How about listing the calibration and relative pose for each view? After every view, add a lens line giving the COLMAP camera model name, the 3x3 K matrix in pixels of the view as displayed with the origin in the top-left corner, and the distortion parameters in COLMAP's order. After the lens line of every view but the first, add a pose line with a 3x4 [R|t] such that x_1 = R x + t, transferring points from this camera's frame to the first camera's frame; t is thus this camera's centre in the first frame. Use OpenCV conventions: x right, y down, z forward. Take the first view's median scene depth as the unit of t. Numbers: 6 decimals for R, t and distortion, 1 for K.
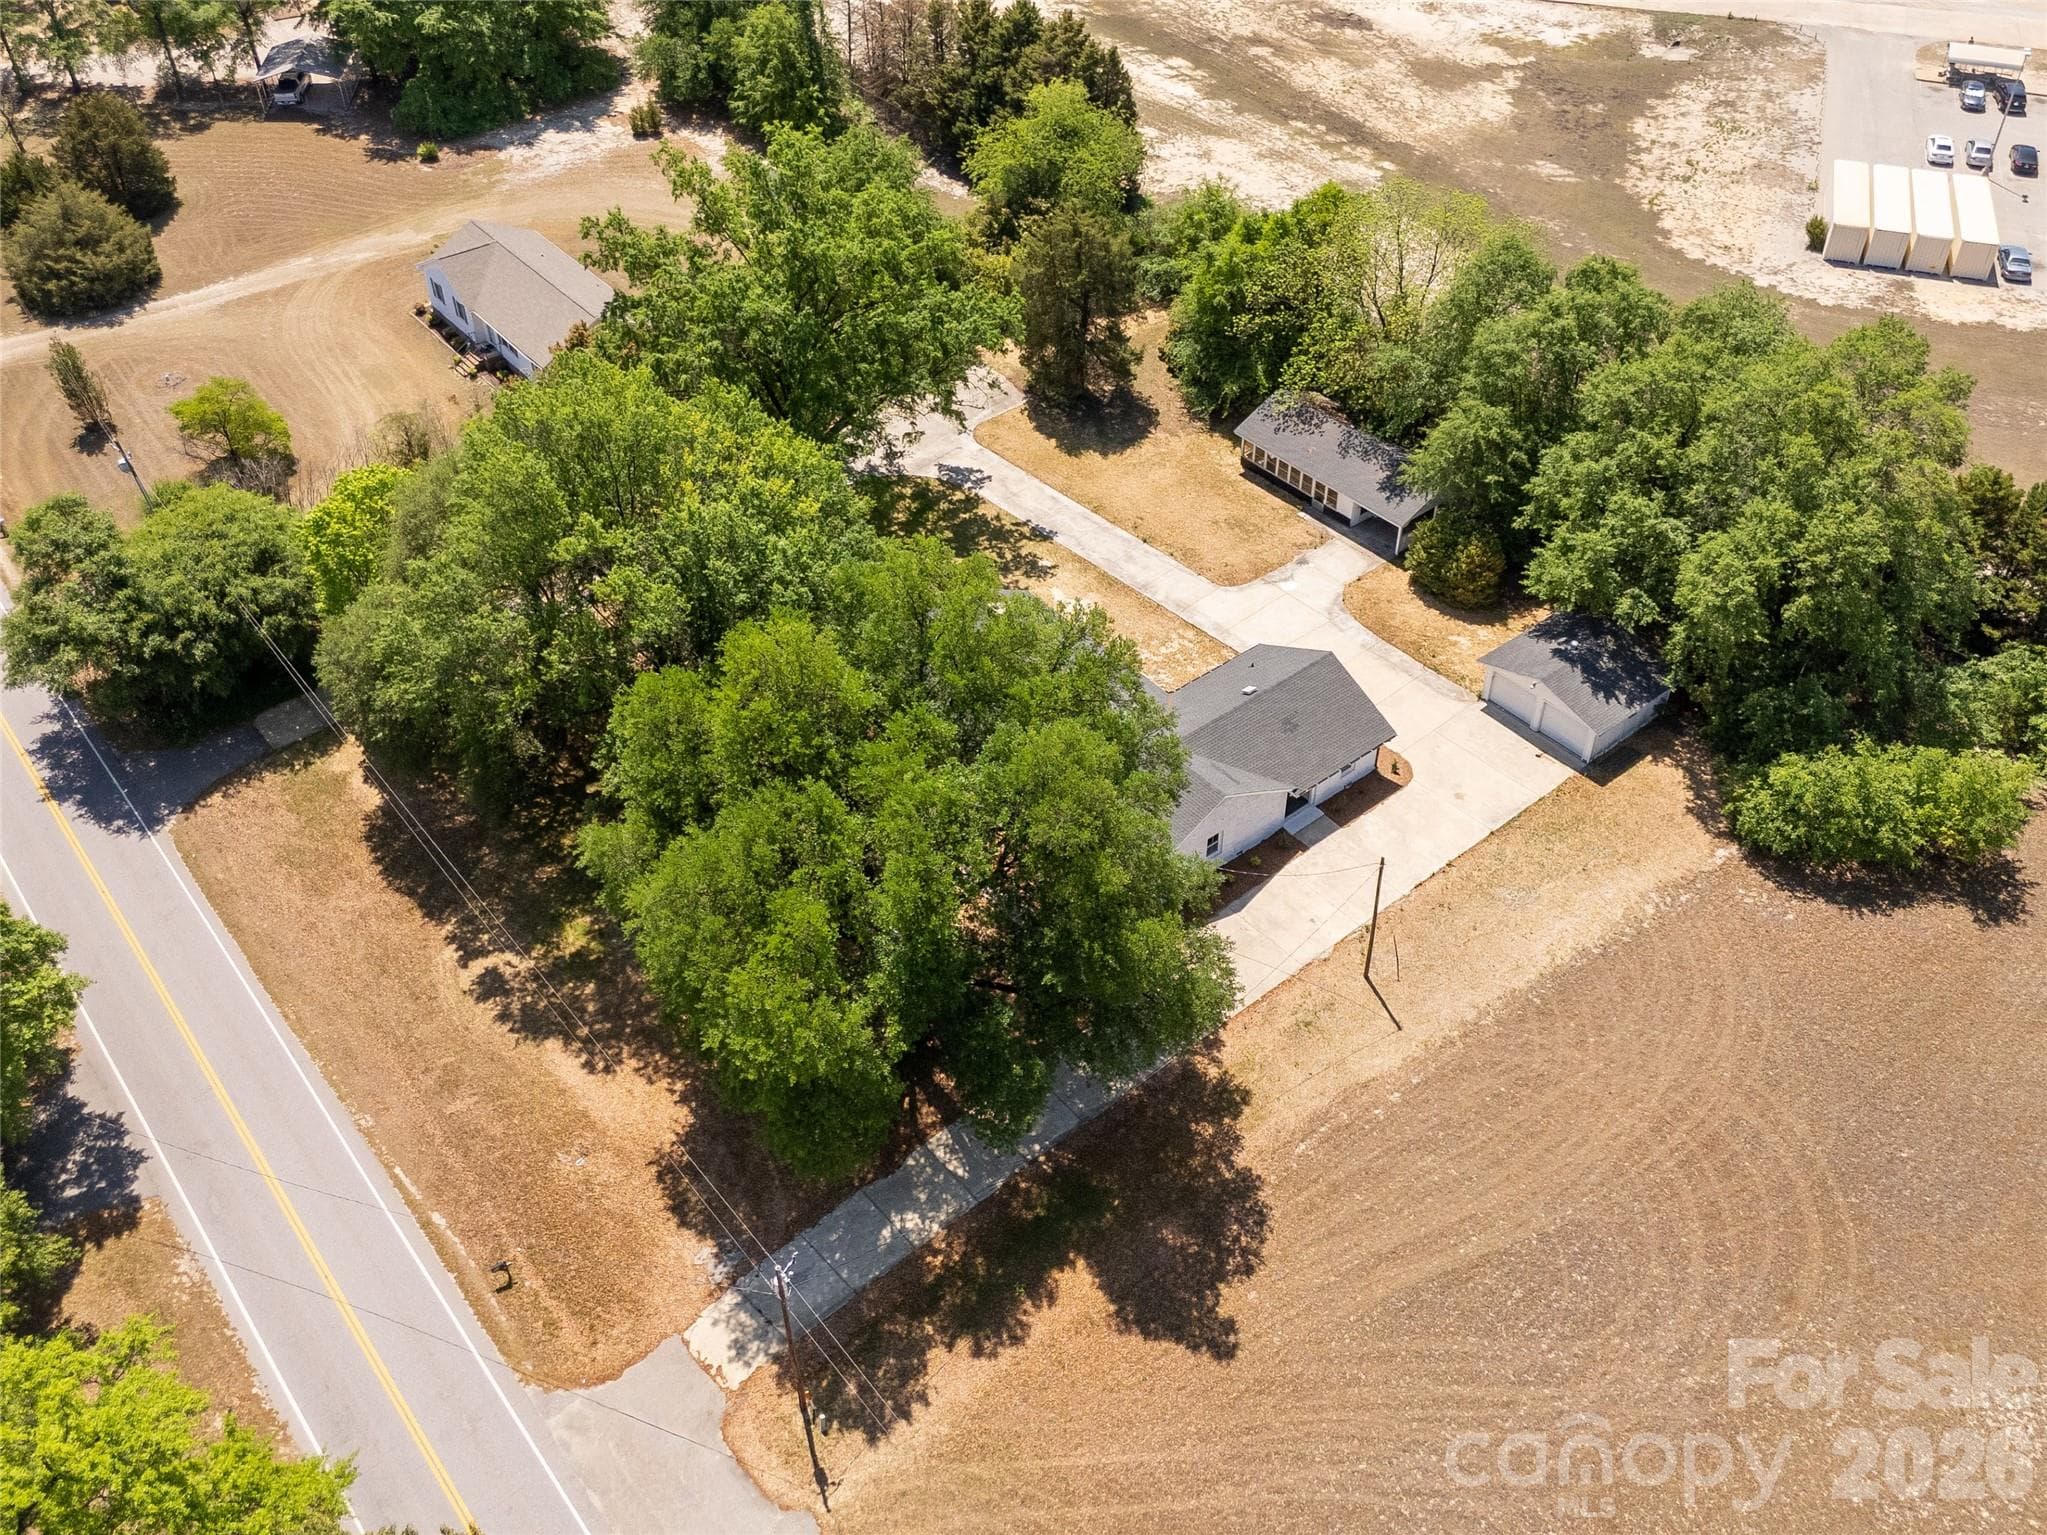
lens RADIAL K [[1615.5, 0, 1023.5], [0, 1615.5, 767.5], [0, 0, 1]] dist [0.107415, -0.122470]
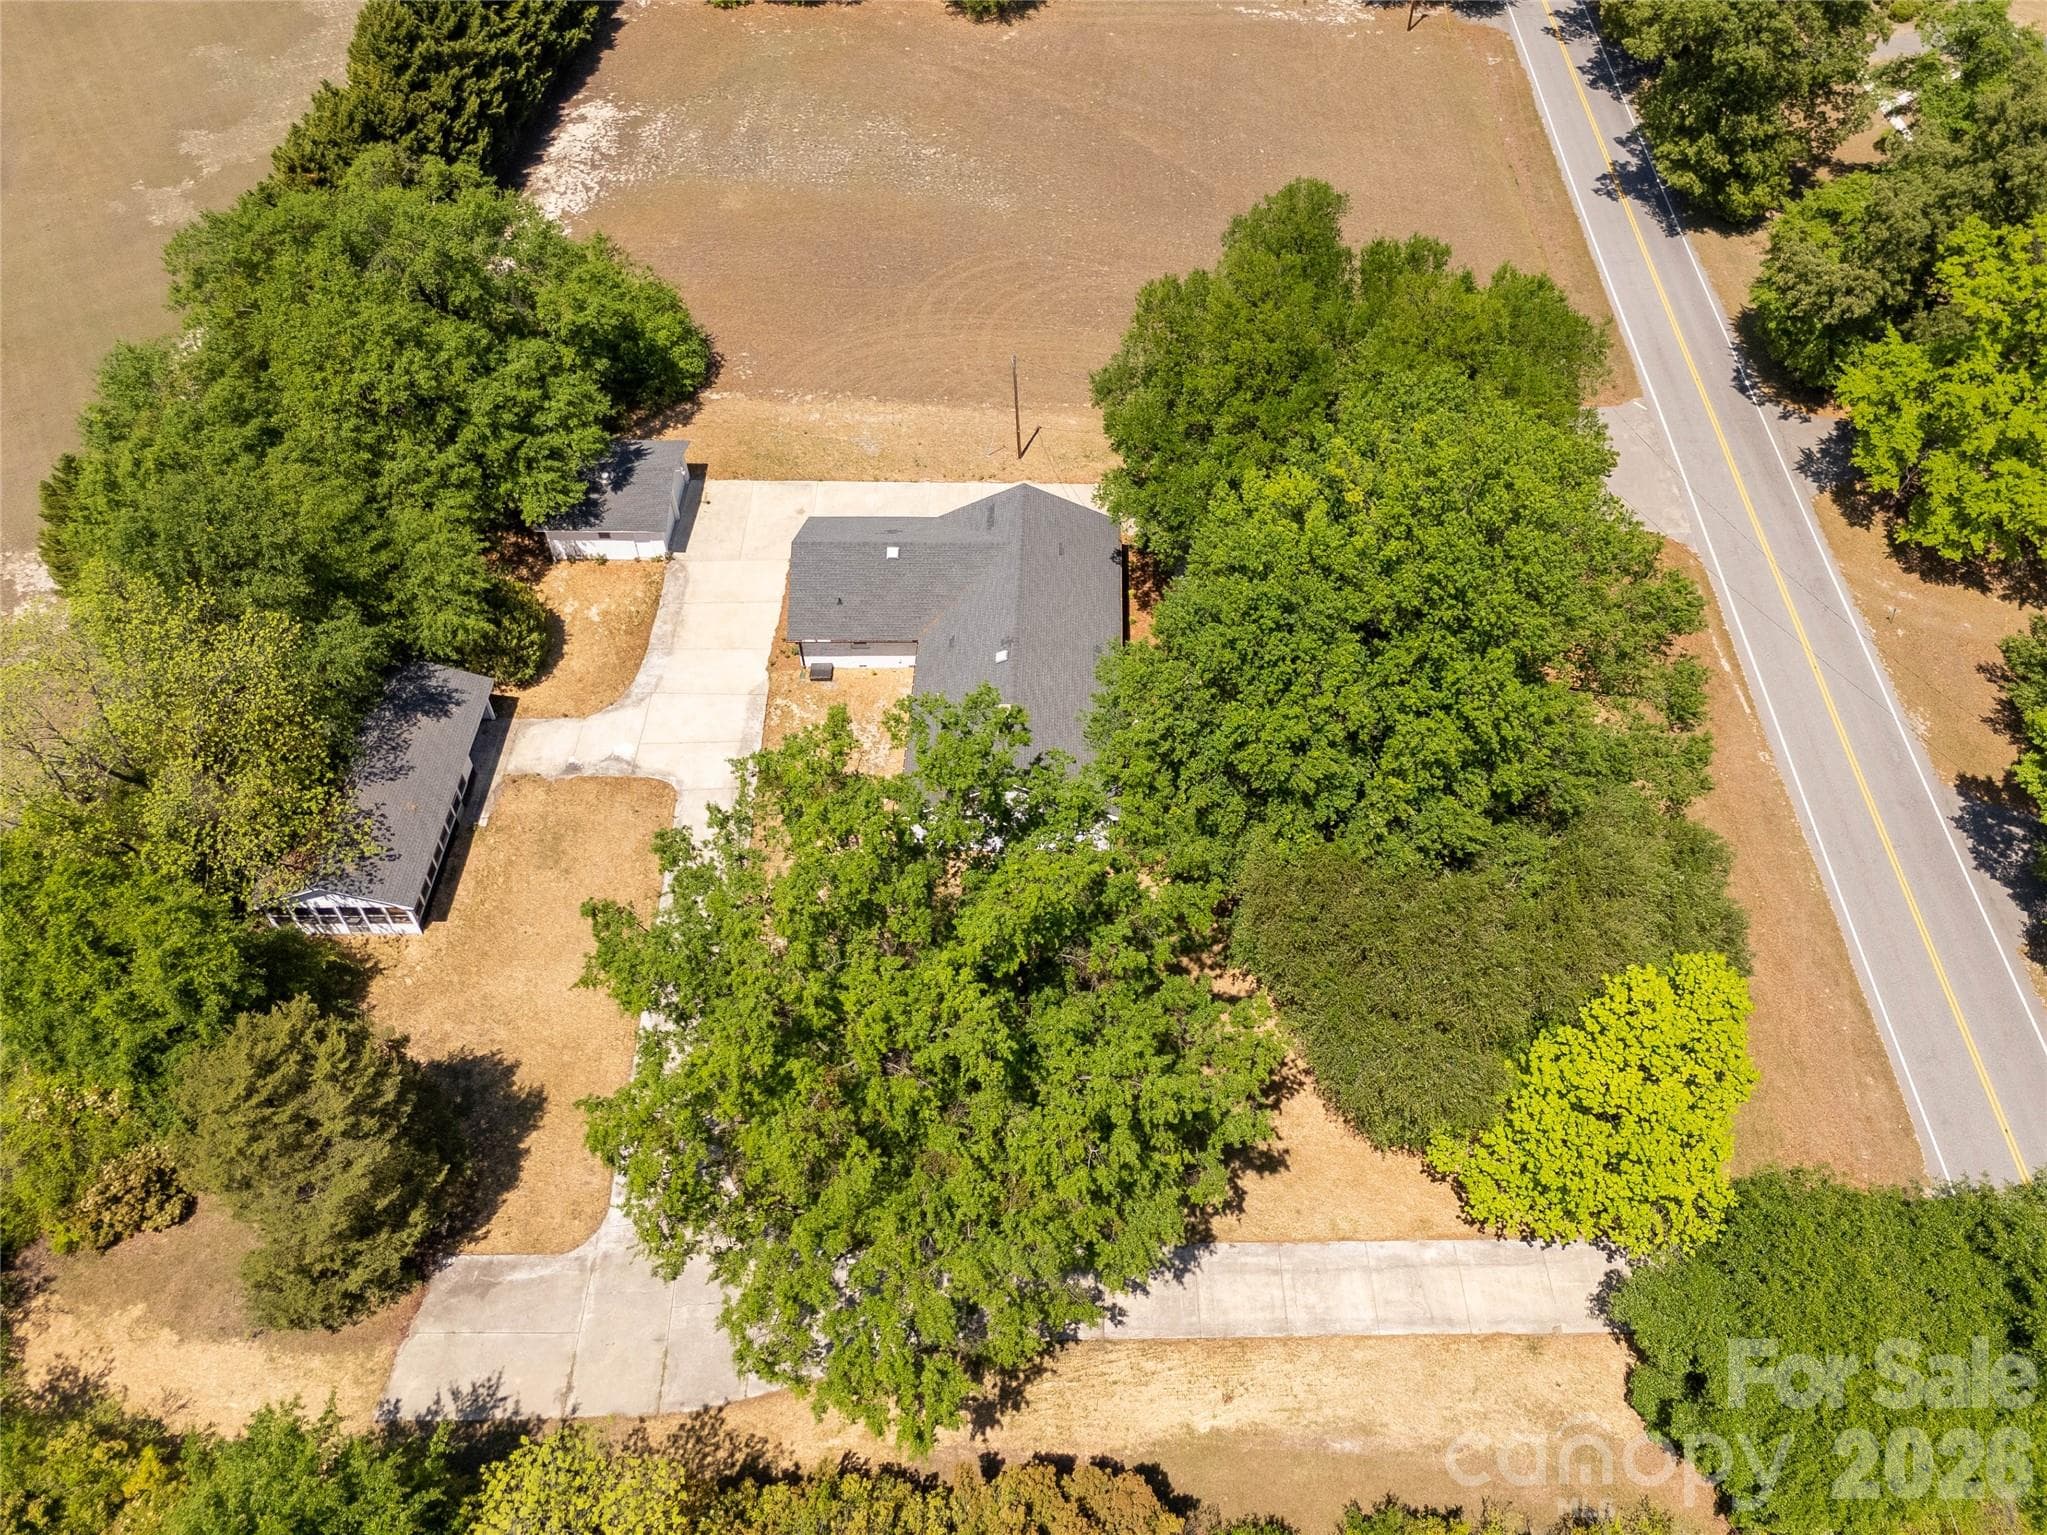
lens RADIAL K [[1615.5, 0, 1023.5], [0, 1615.5, 767.5], [0, 0, 1]] dist [0.107415, -0.122470]
pose [[-0.756429, -0.484974, 0.438879, -0.431860], [0.454438, 0.092914, 0.885919, -0.891259], [-0.470426, 0.869579, 0.150108, 0.899633]]
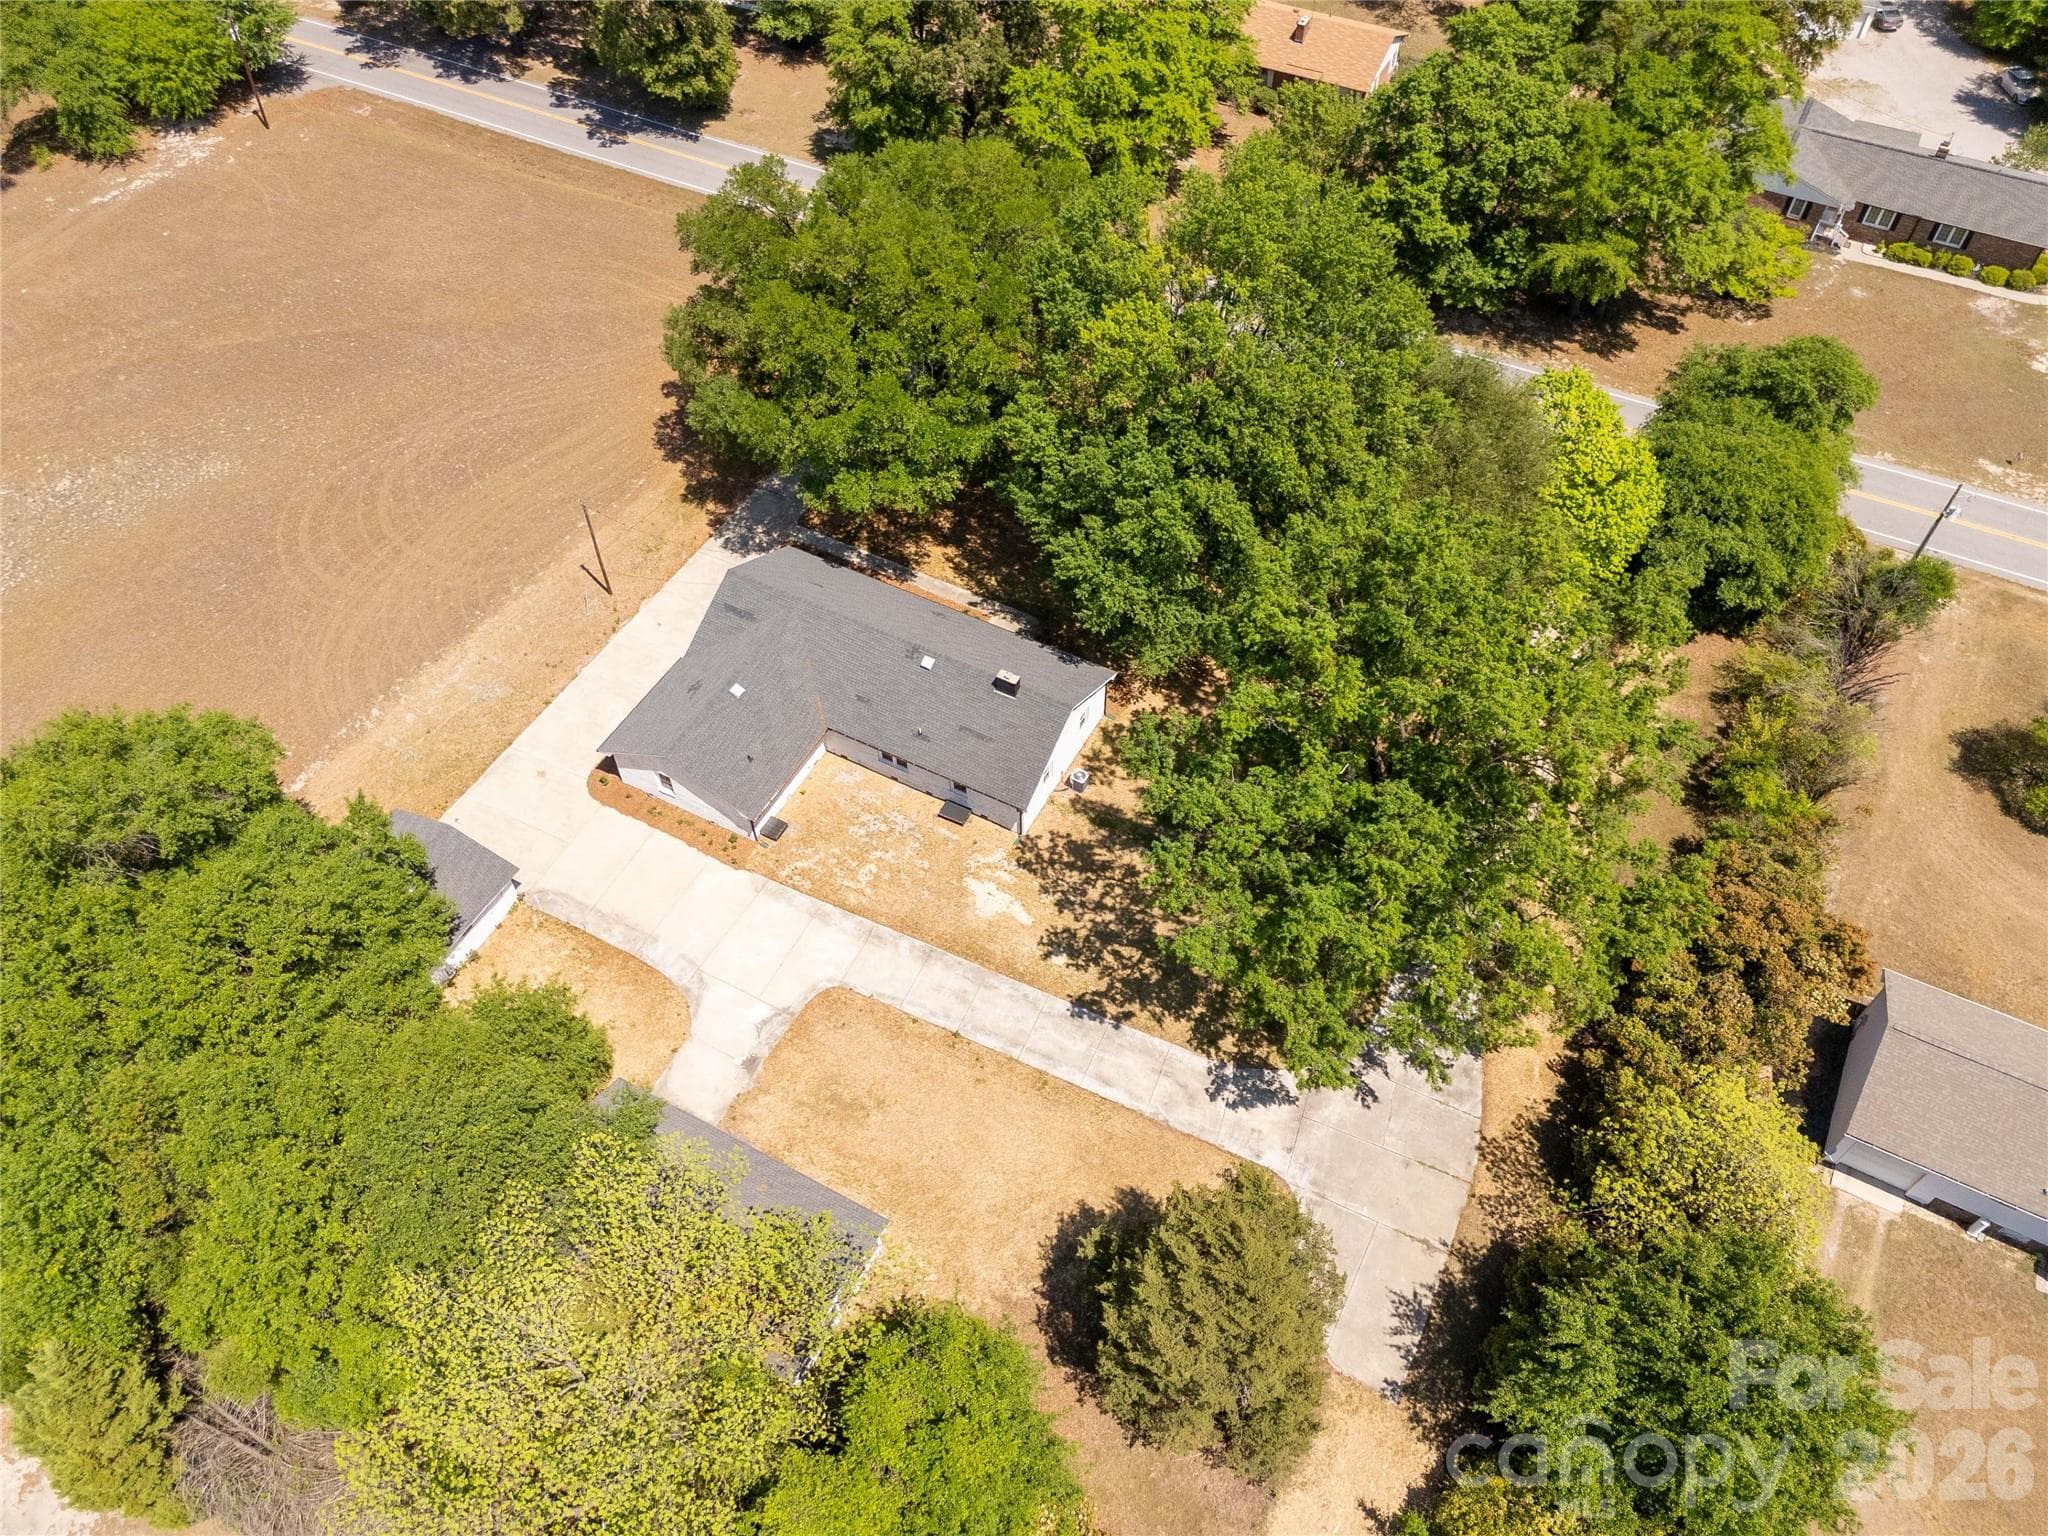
lens RADIAL K [[1616.3, 0, 1024.0], [0, 1616.3, 768.0], [0, 0, 1]] dist [0.107415, -0.122470]
pose [[-0.923127, 0.308406, -0.229614, 0.219330], [-0.247641, -0.020071, 0.968644, -1.065887], [0.294127, 0.951043, 0.094902, 0.975137]]
